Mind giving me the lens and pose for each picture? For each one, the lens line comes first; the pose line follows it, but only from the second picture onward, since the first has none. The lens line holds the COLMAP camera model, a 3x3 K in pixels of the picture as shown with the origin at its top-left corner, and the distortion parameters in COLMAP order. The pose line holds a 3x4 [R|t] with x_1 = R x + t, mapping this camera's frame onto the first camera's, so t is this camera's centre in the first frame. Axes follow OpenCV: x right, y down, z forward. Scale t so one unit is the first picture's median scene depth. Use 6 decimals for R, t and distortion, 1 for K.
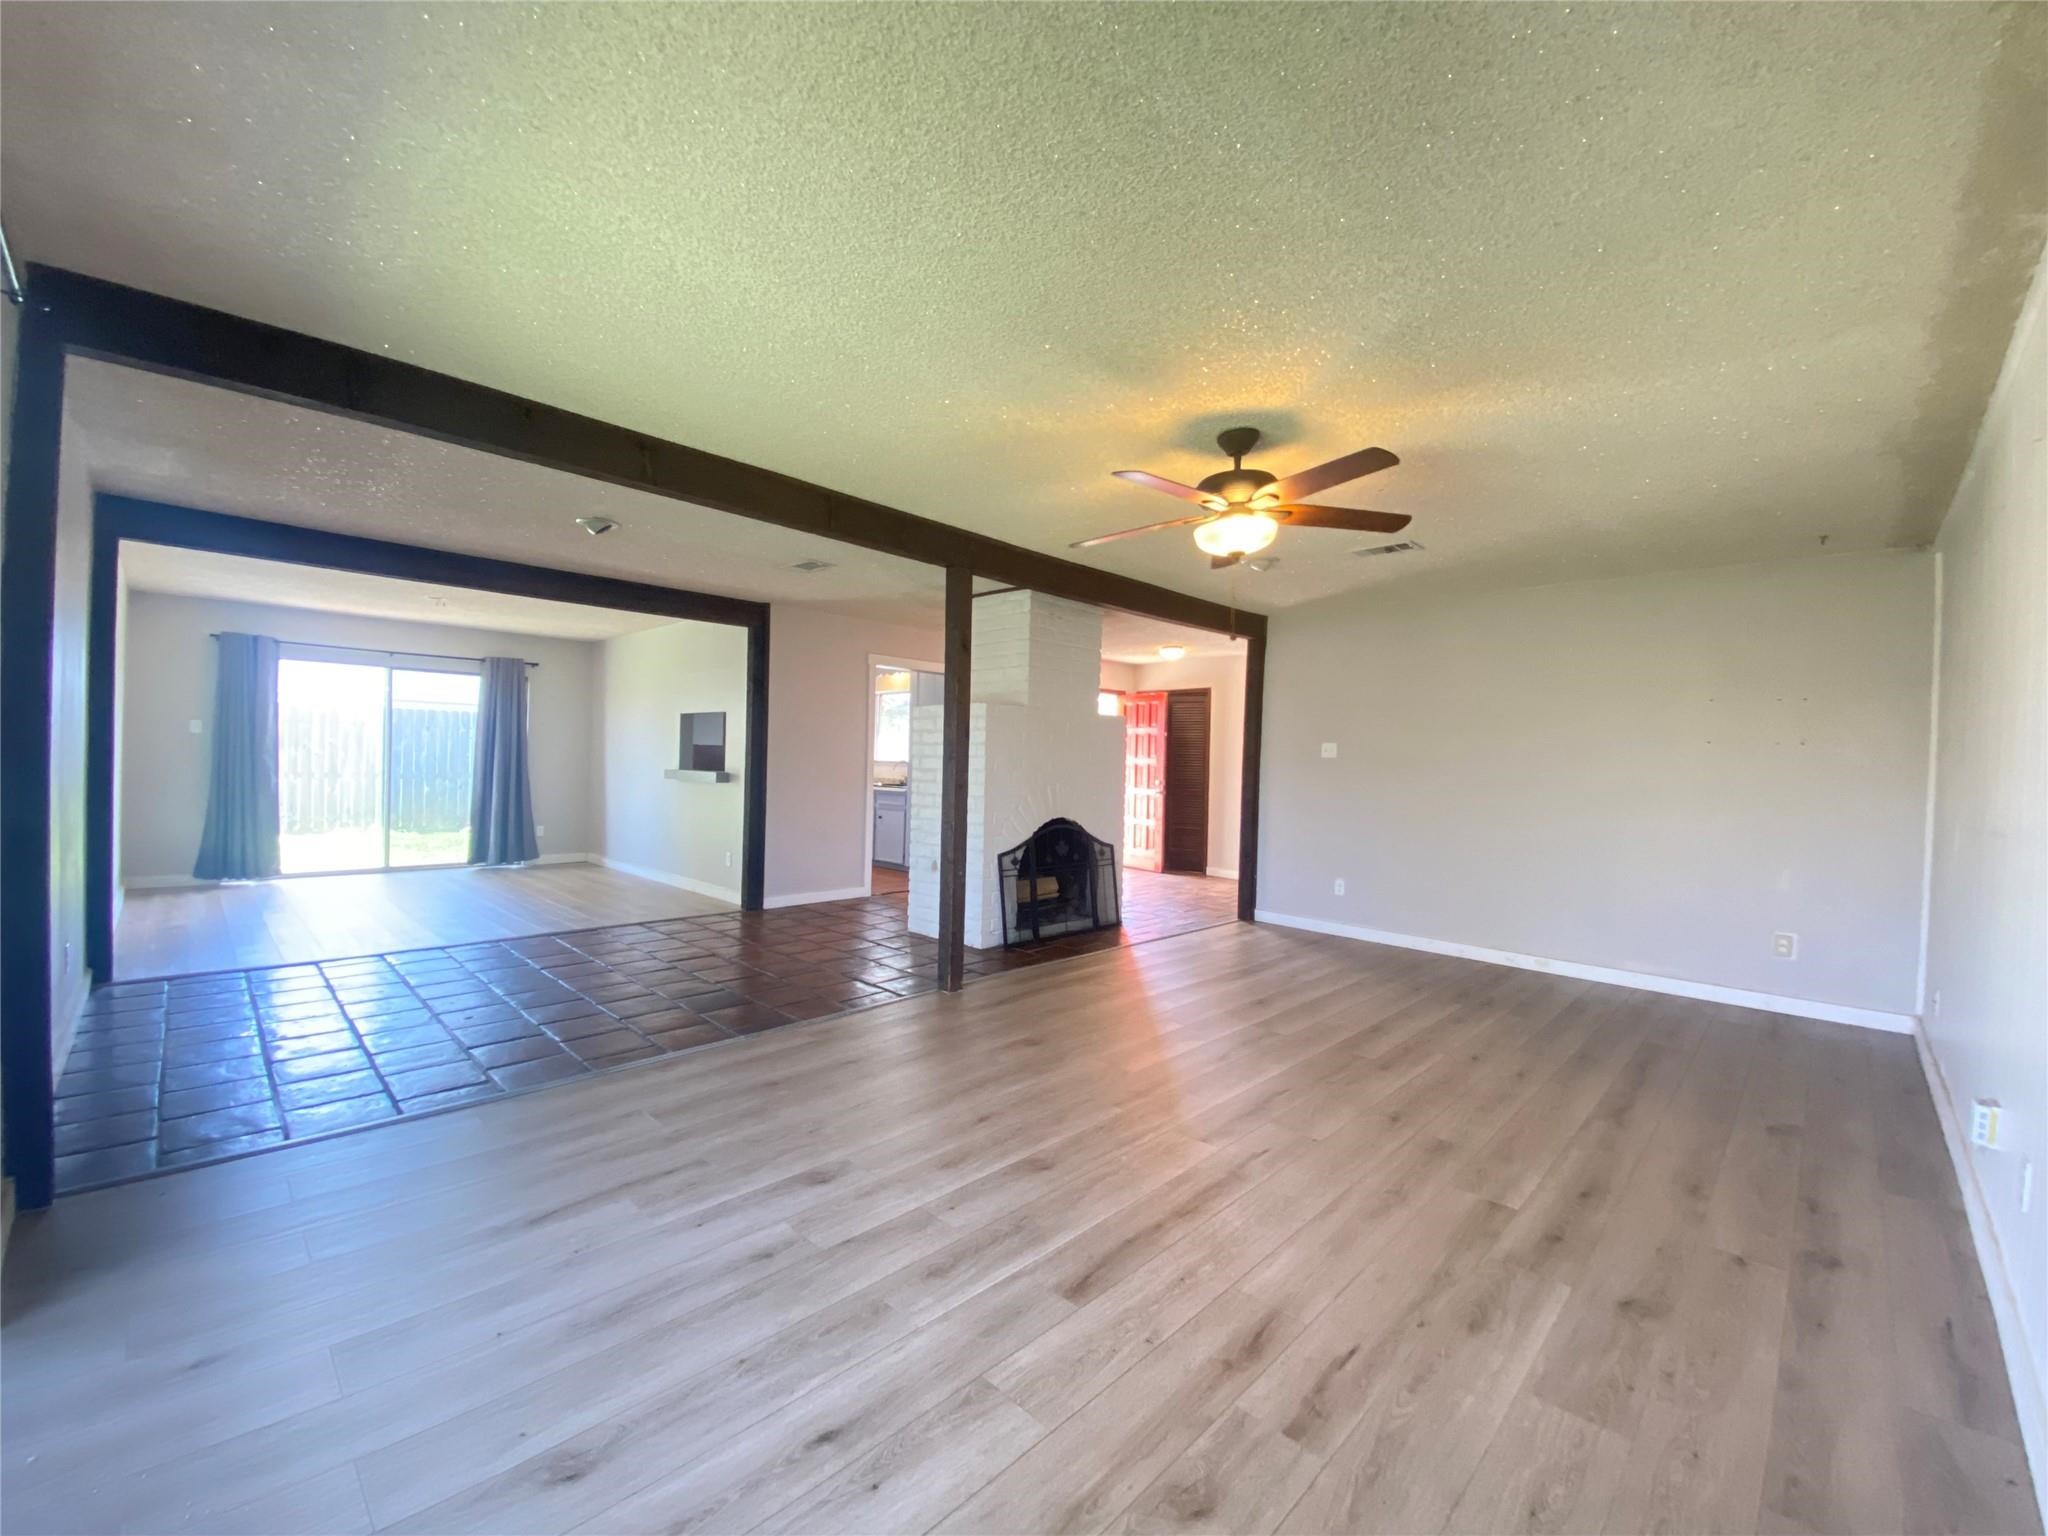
lens RADIAL K [[832.5, 0, 1009.1], [0, 832.5, 770.9], [0, 0, 1]] dist [-0.012163, -0.007328]
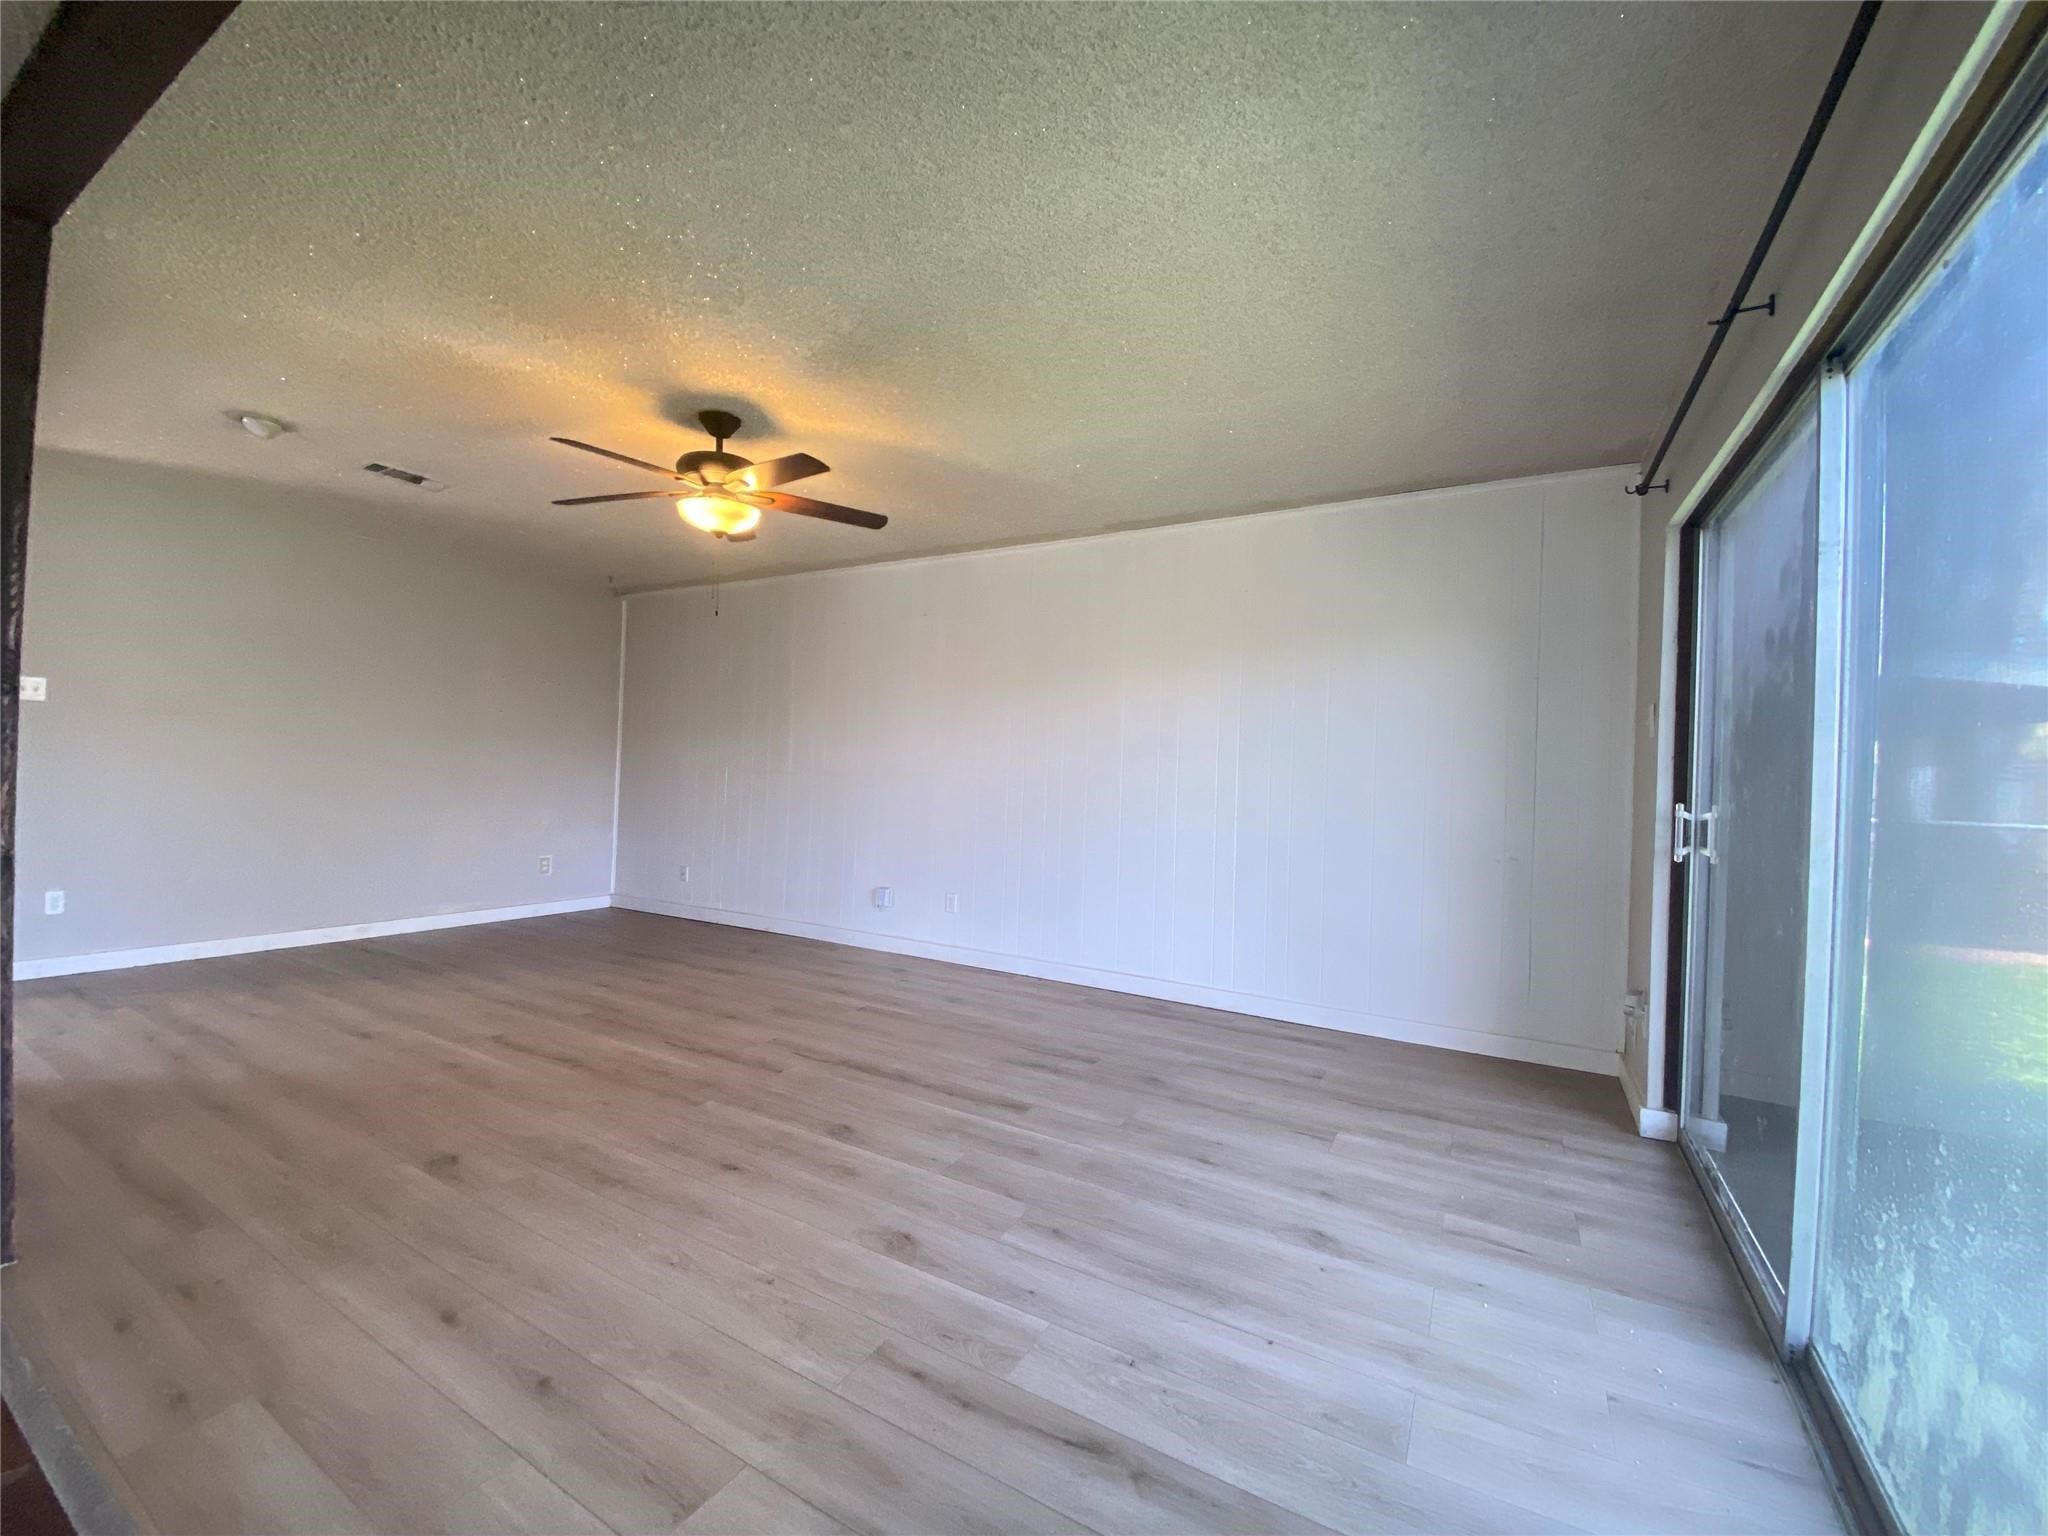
lens RADIAL K [[832.5, 0, 1020.0], [0, 832.5, 764.6], [0, 0, 1]] dist [-0.012163, -0.007328]
pose [[-0.258378, -0.031470, 0.965531, -1.280943], [-0.019685, 0.999433, 0.027307, -0.013245], [-0.965843, -0.011951, -0.258851, 1.353271]]
